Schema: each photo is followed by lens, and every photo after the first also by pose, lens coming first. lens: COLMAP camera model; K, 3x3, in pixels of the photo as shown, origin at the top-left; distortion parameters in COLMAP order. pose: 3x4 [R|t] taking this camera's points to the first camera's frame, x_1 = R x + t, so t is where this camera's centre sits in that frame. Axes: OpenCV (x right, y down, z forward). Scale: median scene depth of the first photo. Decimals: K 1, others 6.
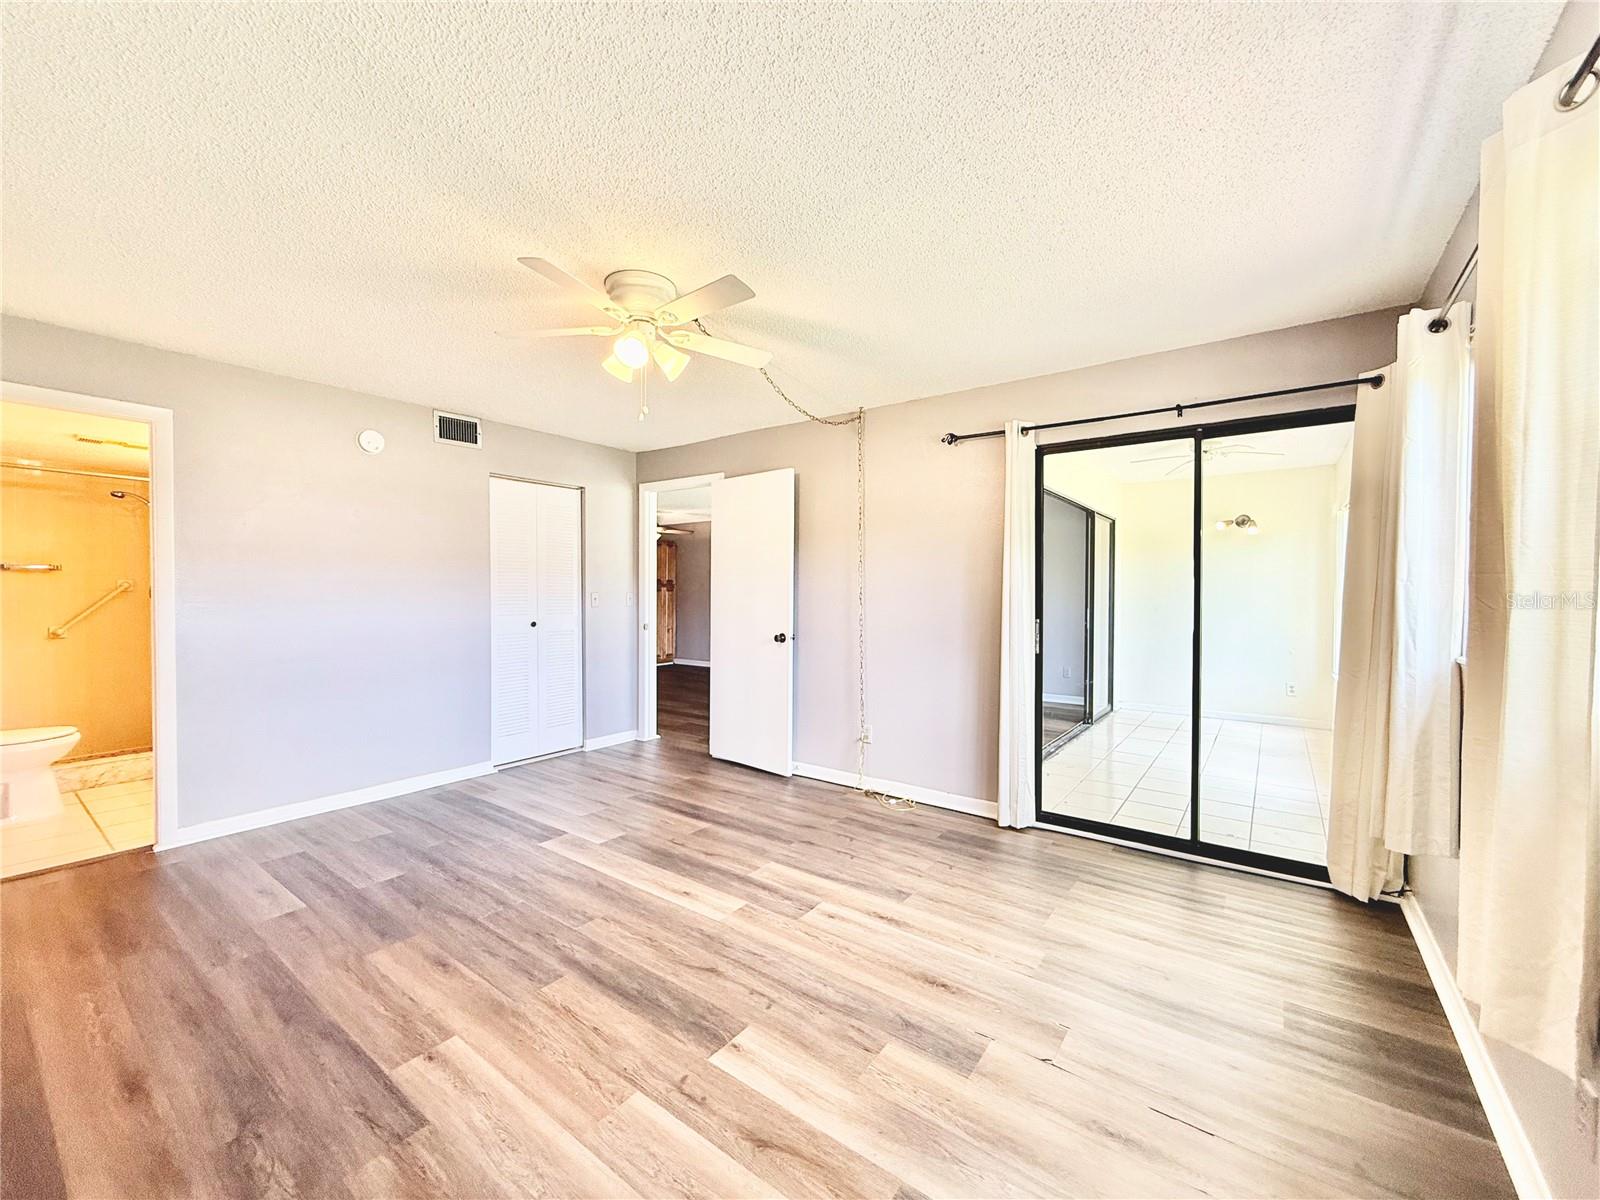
lens RADIAL K [[640.6, 0, 799.3], [0, 640.6, 601.5], [0, 0, 1]] dist [-0.002176, 0.000570]
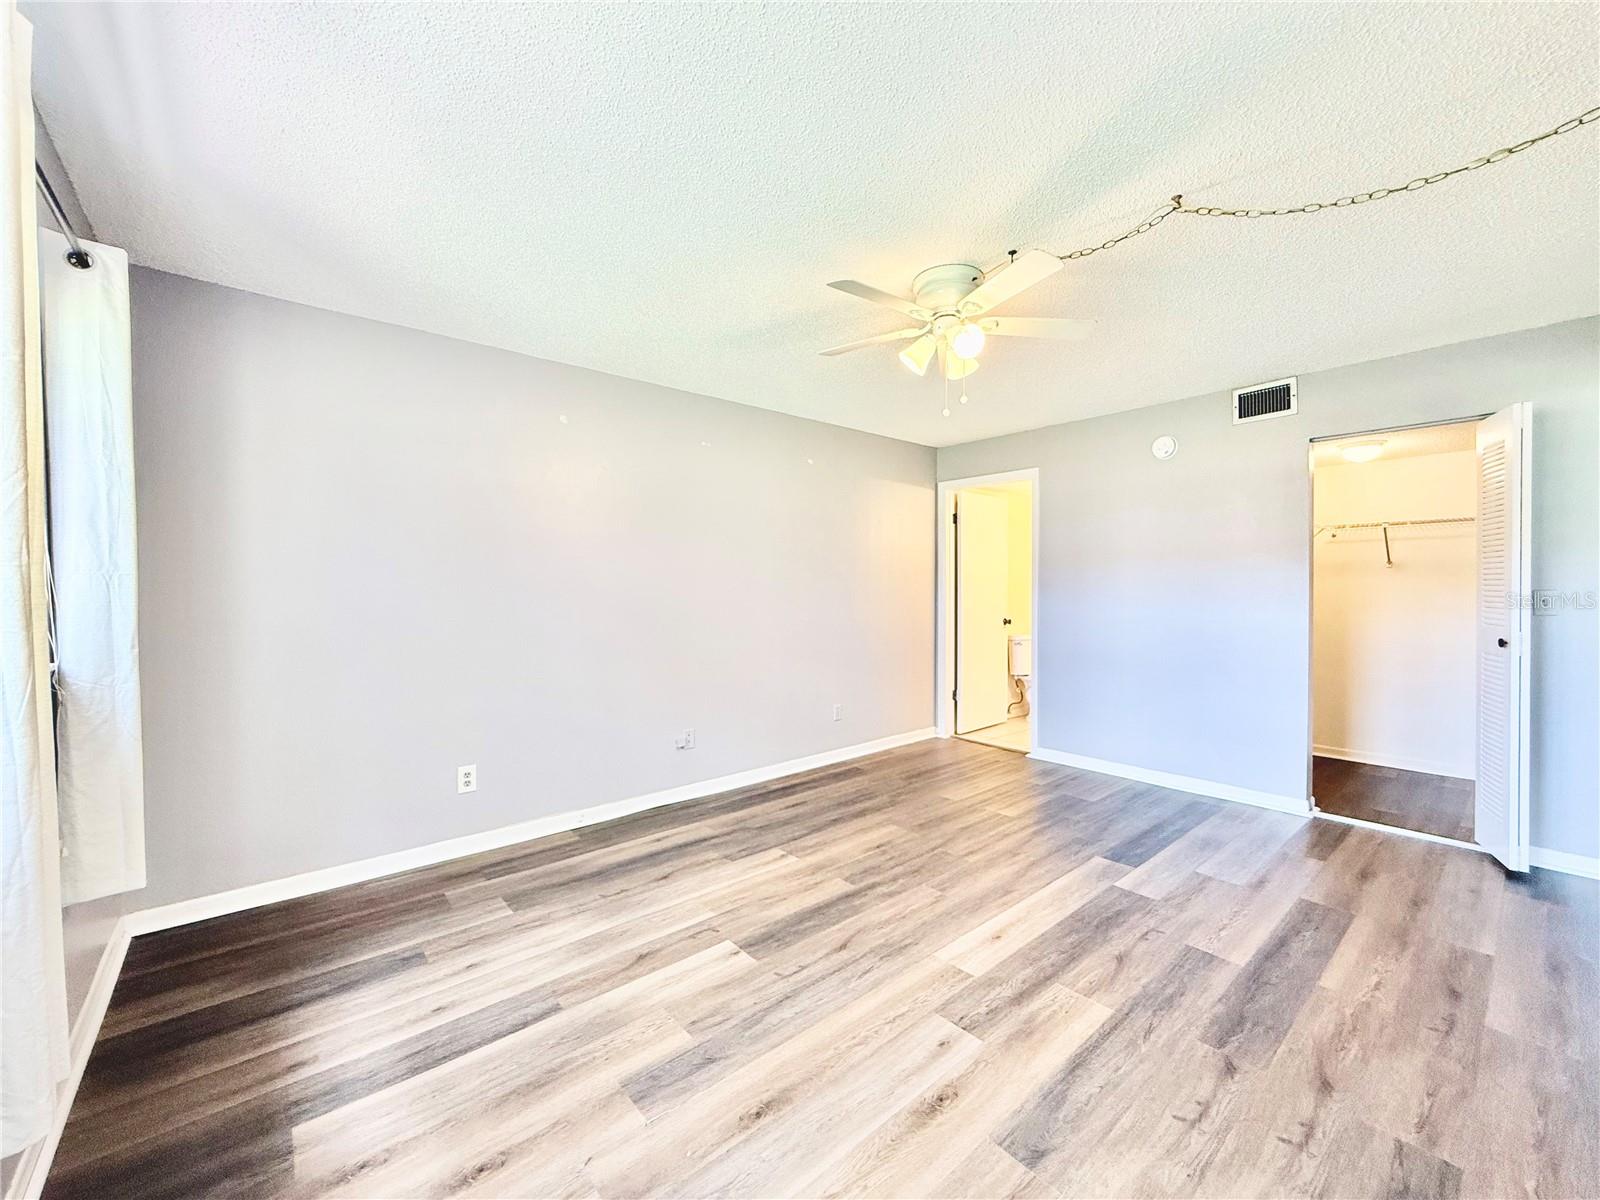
lens RADIAL K [[640.6, 0, 797.4], [0, 640.6, 601.5], [0, 0, 1]] dist [-0.002176, 0.000570]
pose [[-0.229733, 0.017666, -0.973093, 0.596563], [-0.015048, 0.999651, 0.021701, -0.009453], [0.973137, 0.019629, -0.229387, 0.771247]]
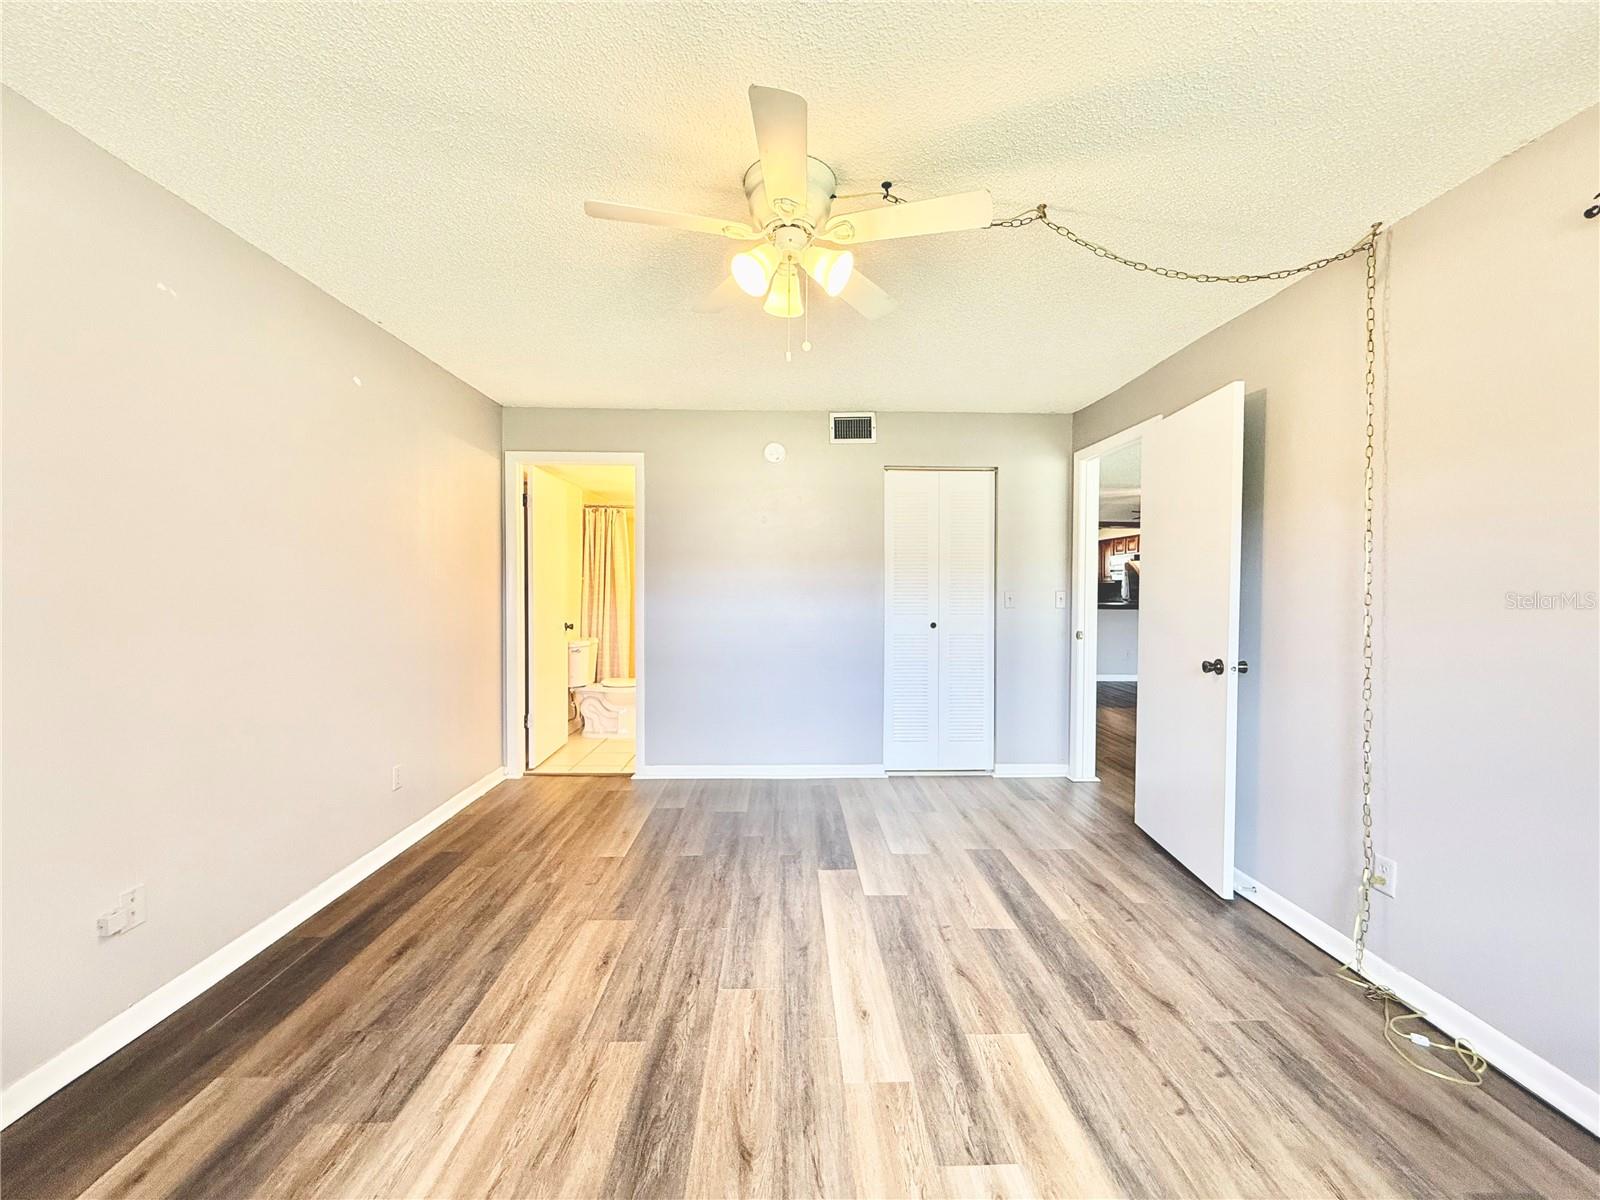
lens RADIAL K [[640.6, 0, 799.1], [0, 640.6, 602.0], [0, 0, 1]] dist [-0.002176, 0.000570]
pose [[0.611879, 0.016882, -0.790771, 0.276376], [-0.015196, 0.999839, 0.009588, -0.005374], [0.790805, 0.006150, 0.612037, 0.421312]]
